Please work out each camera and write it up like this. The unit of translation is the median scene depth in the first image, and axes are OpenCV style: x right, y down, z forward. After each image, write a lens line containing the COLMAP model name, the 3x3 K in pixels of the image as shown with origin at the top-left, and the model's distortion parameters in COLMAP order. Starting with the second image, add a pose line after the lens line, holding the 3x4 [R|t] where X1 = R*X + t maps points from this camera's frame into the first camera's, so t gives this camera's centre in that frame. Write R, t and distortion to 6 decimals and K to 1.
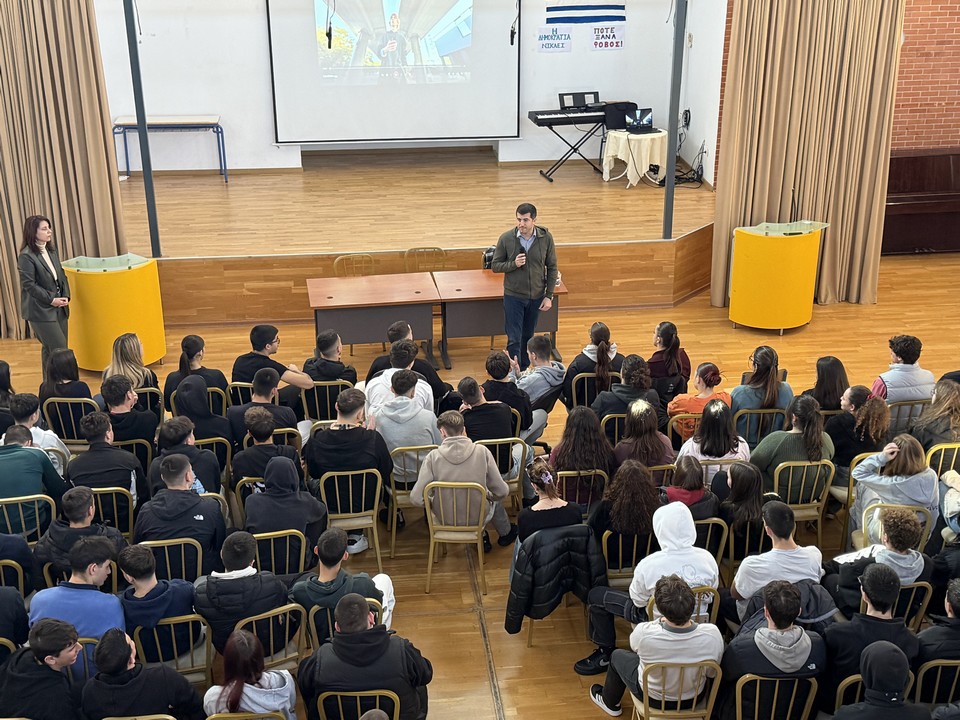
lens RADIAL K [[1268.9, 0, 478.6], [0, 1268.9, 355.3], [0, 0, 1]] dist [0.096656, 0.000000]
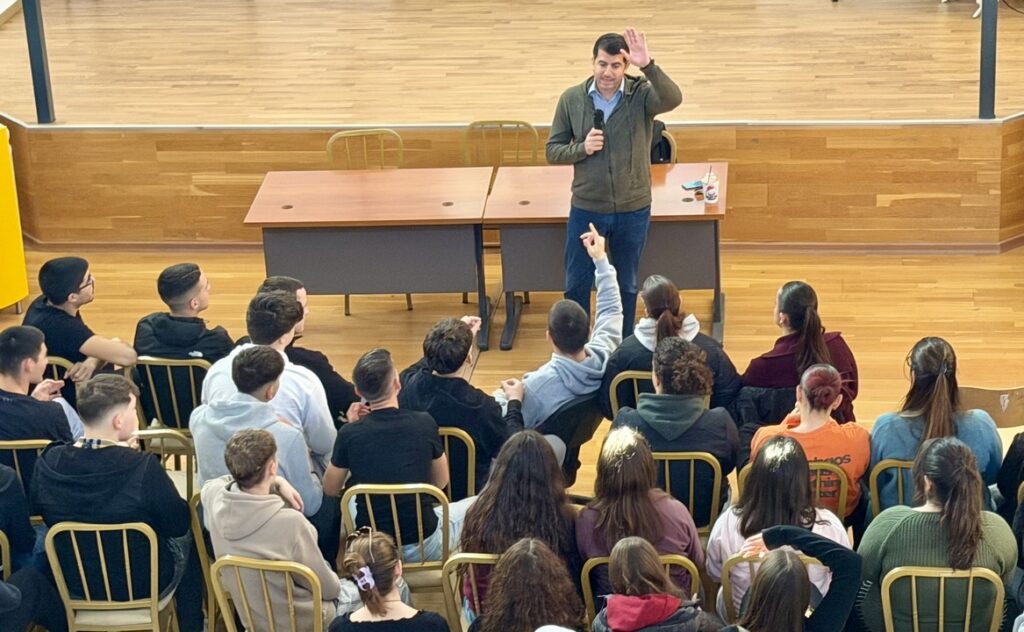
lens RADIAL K [[2384.7, 0, 512.6], [0, 2384.7, 317.5], [0, 0, 1]] dist [0.064980, 0.000000]
pose [[0.970540, 0.051098, -0.235459, 0.211622], [-0.050697, 0.998684, 0.007762, -0.010487], [0.235546, 0.004404, 0.971853, 0.025199]]
